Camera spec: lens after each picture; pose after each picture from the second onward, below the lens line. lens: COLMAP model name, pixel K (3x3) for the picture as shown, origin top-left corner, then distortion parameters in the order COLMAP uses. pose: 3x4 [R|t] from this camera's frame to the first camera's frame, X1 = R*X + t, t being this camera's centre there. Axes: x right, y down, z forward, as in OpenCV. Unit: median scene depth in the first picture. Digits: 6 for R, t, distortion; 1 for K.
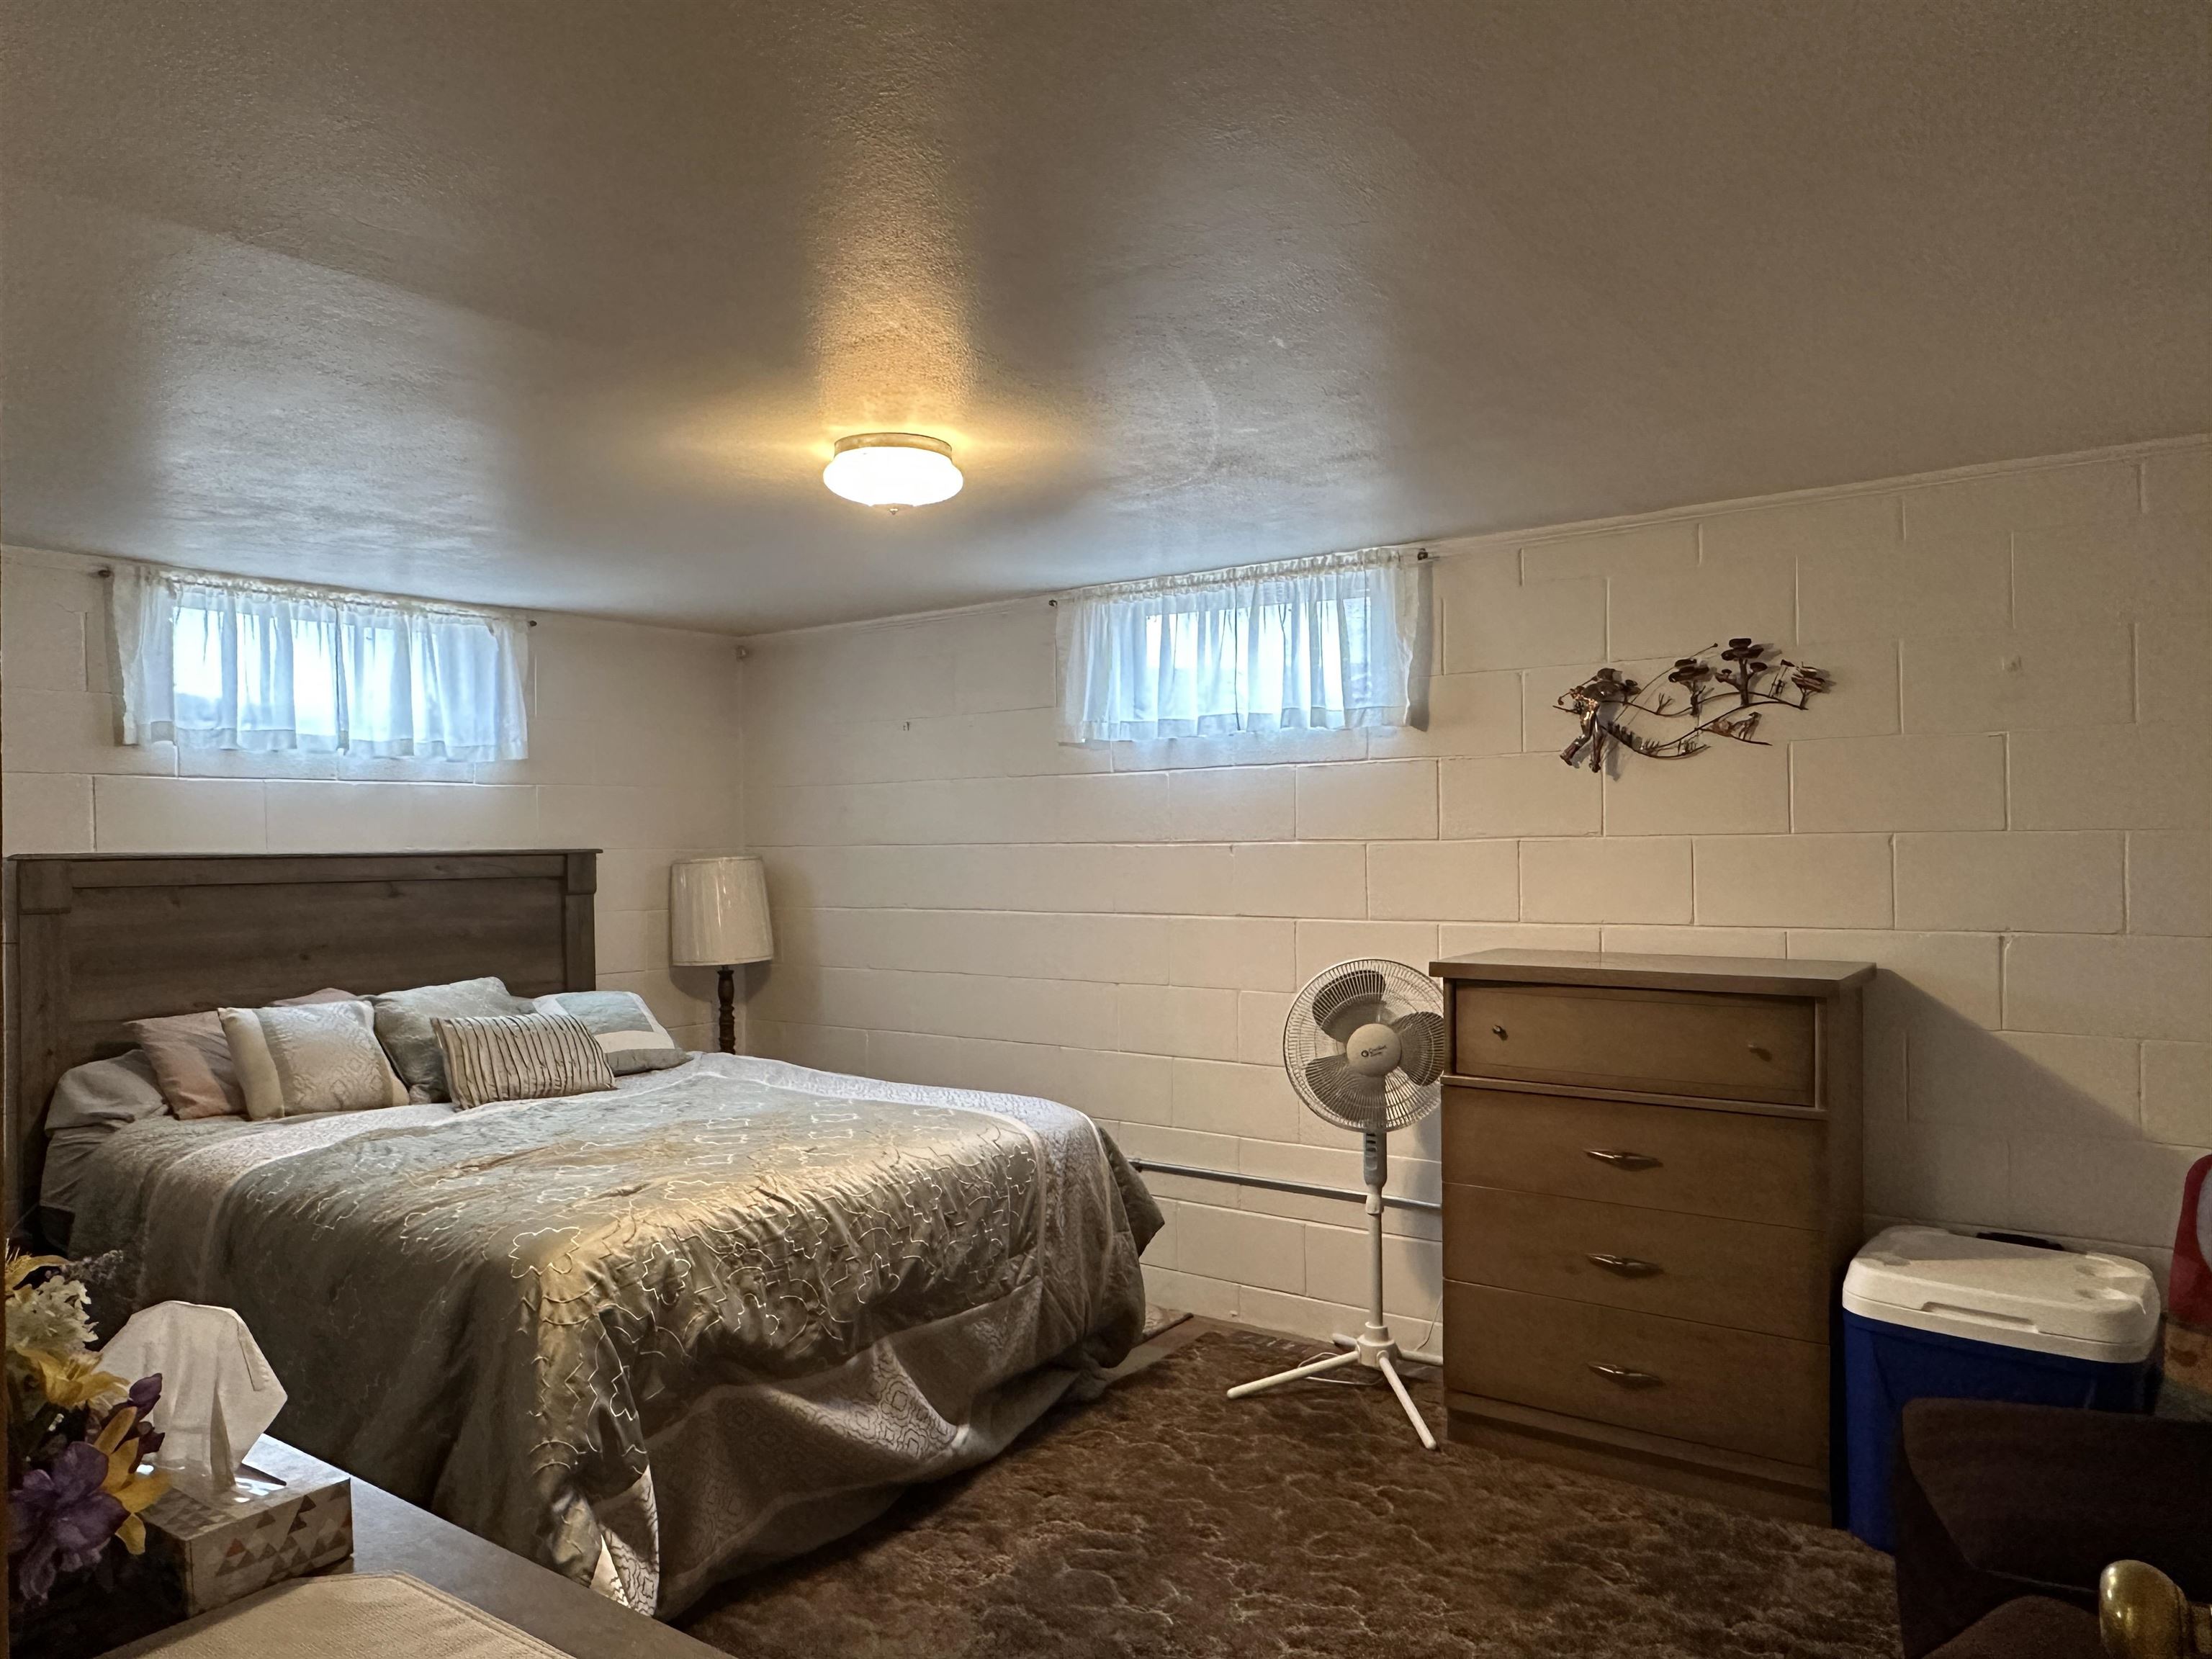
lens RADIAL K [[1515.4, 0, 1096.8], [0, 1515.4, 833.9], [0, 0, 1]] dist [-0.003306, -0.000189]
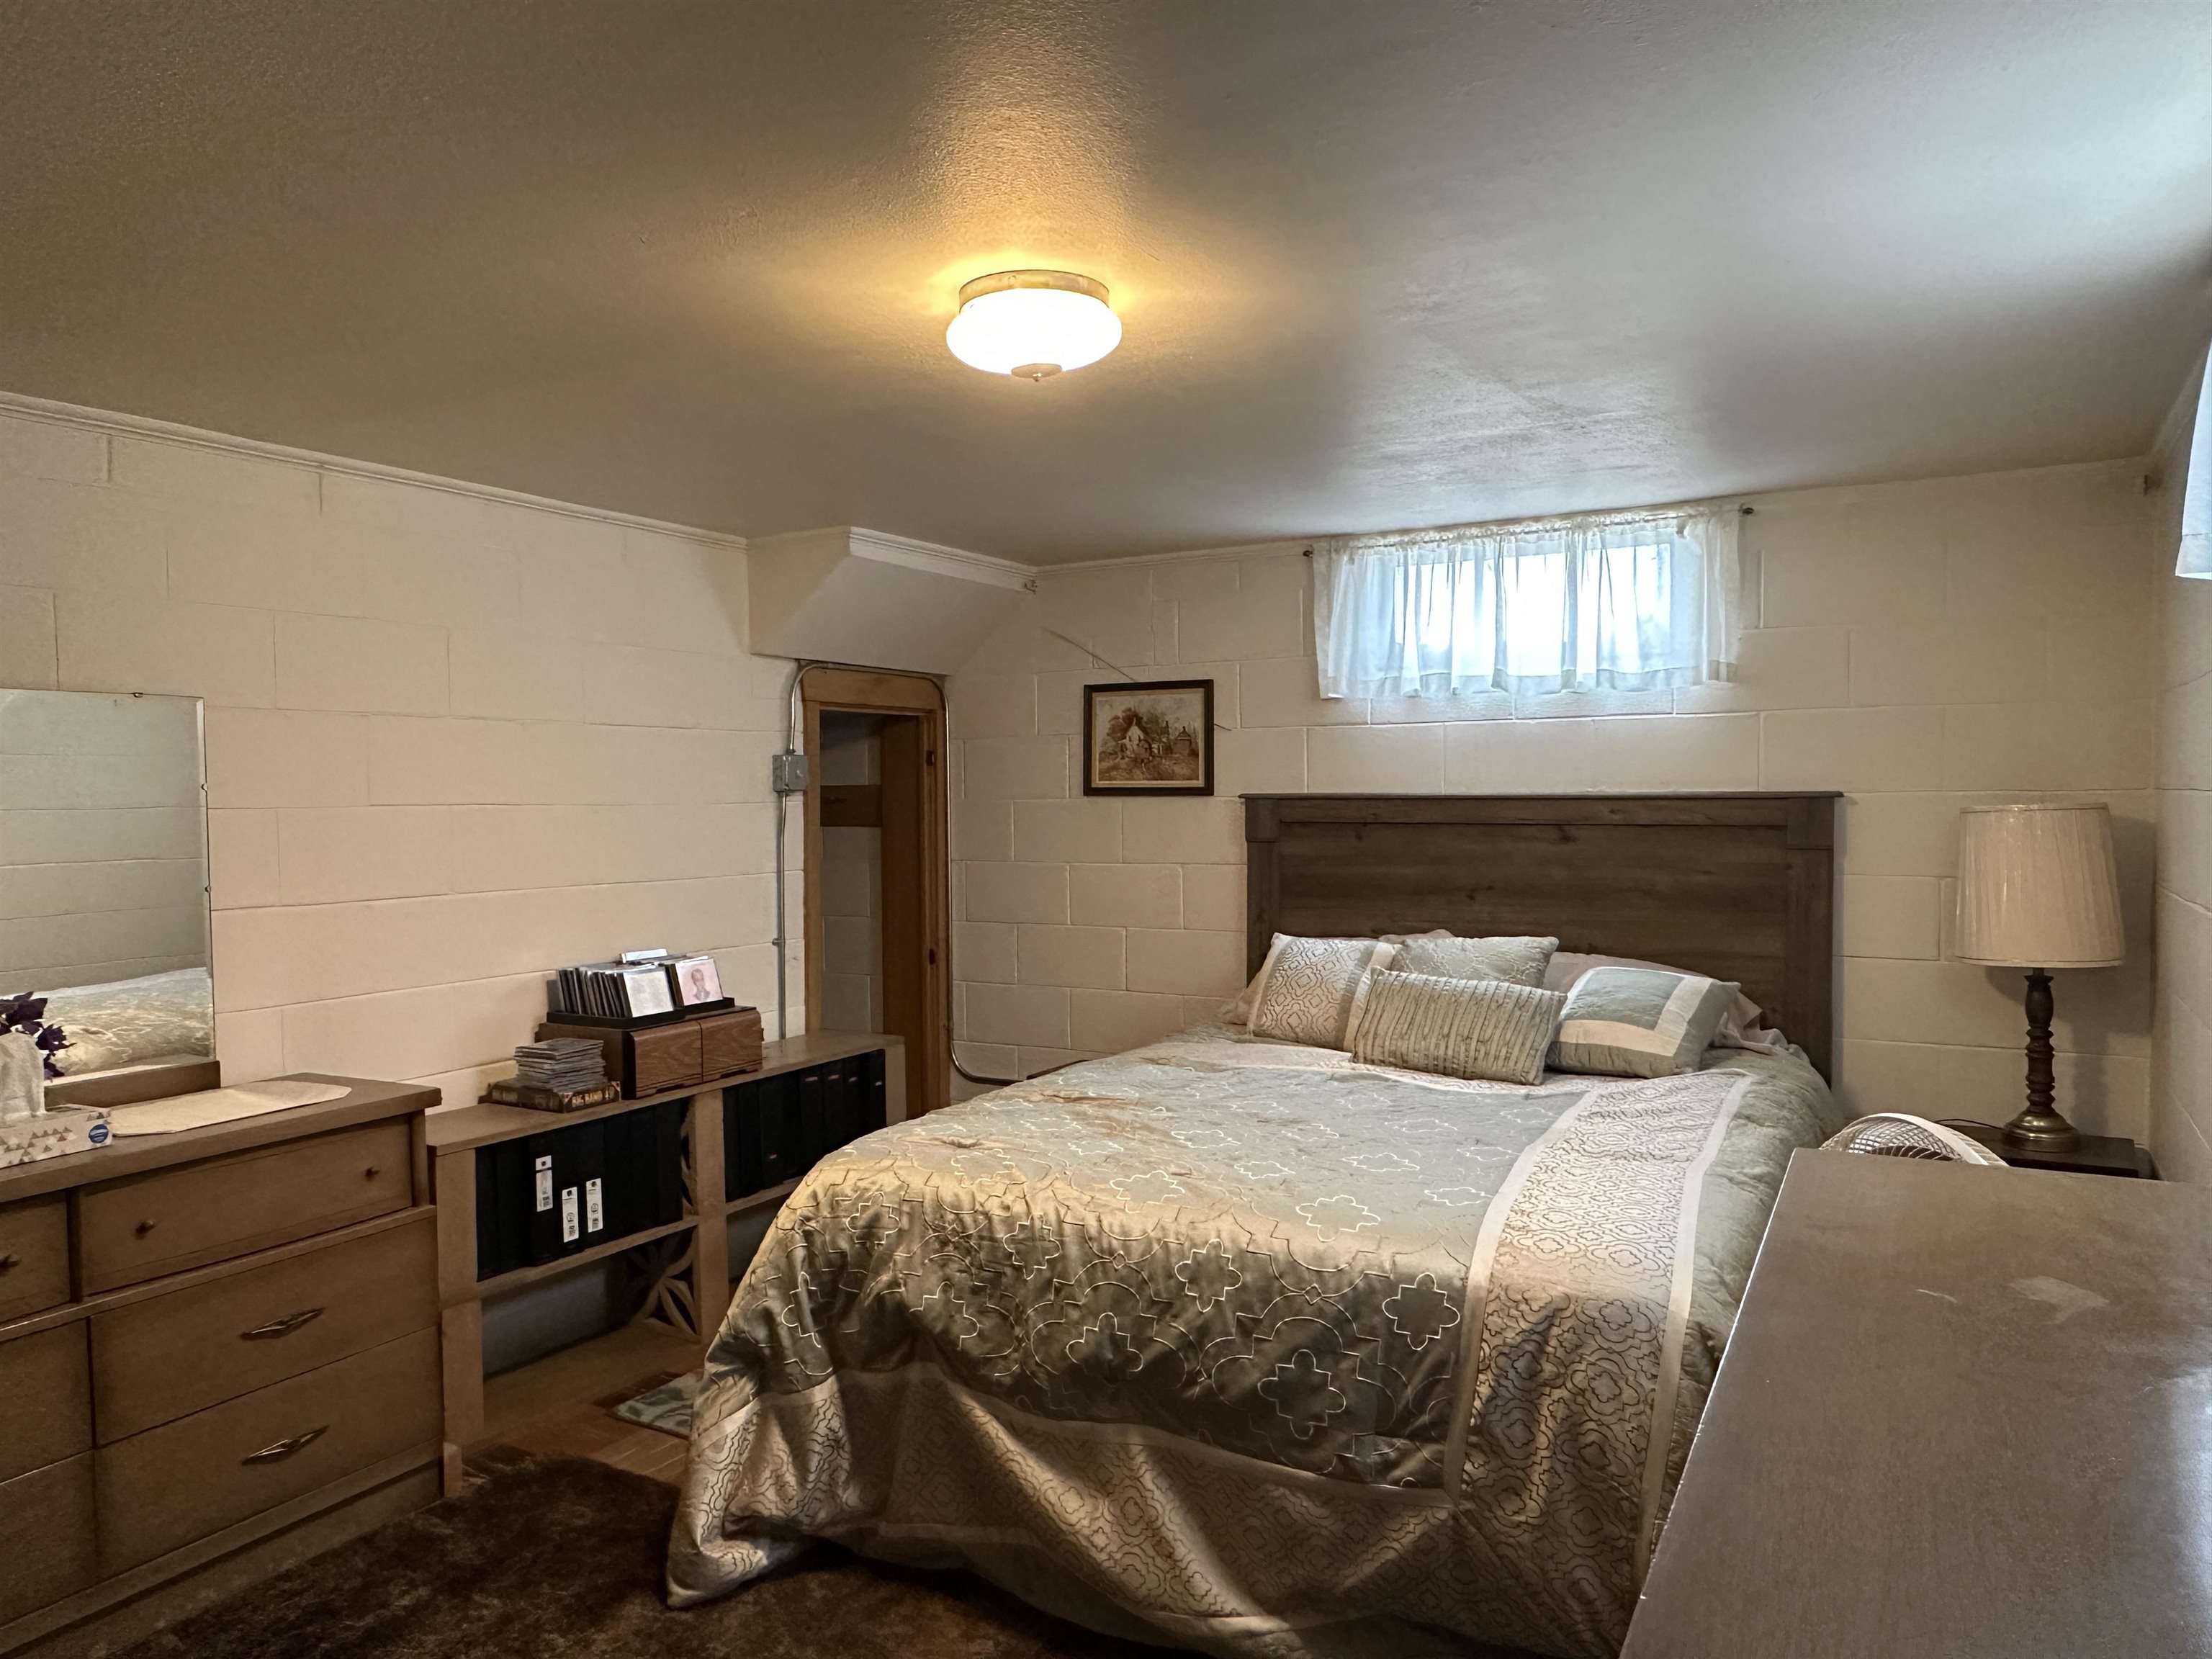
lens RADIAL K [[1515.4, 0, 1099.2], [0, 1515.4, 835.6], [0, 0, 1]] dist [-0.003306, -0.000189]
pose [[0.113190, 0.040989, -0.992728, 0.563943], [0.013761, 0.998988, 0.042817, -0.008120], [0.993478, -0.018507, 0.112511, 0.804345]]
